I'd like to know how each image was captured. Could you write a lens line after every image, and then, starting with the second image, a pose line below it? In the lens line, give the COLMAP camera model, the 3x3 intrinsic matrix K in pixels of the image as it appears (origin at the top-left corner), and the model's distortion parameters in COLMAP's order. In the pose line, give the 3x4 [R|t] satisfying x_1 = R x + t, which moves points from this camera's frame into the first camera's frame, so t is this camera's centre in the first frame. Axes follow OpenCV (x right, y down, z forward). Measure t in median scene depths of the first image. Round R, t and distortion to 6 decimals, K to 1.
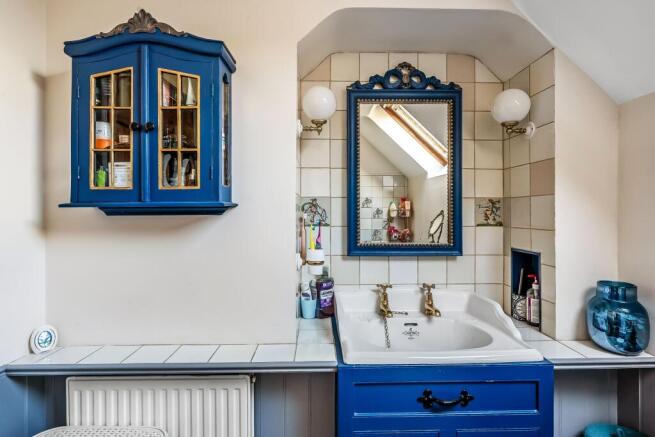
lens RADIAL K [[316.8, 0, 327.0], [0, 316.8, 210.5], [0, 0, 1]] dist [-0.000934, -0.000392]
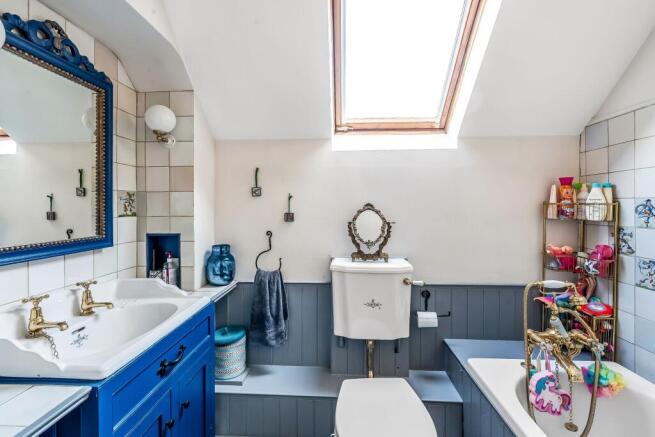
lens RADIAL K [[297.8, 0, 326.5], [0, 297.8, 206.4], [0, 0, 1]] dist [0.000365, 0.000261]
pose [[0.069185, -0.001001, 0.997603, -0.494703], [0.003403, 0.999994, 0.000767, 0.015666], [-0.997598, 0.003341, 0.069188, 0.244095]]
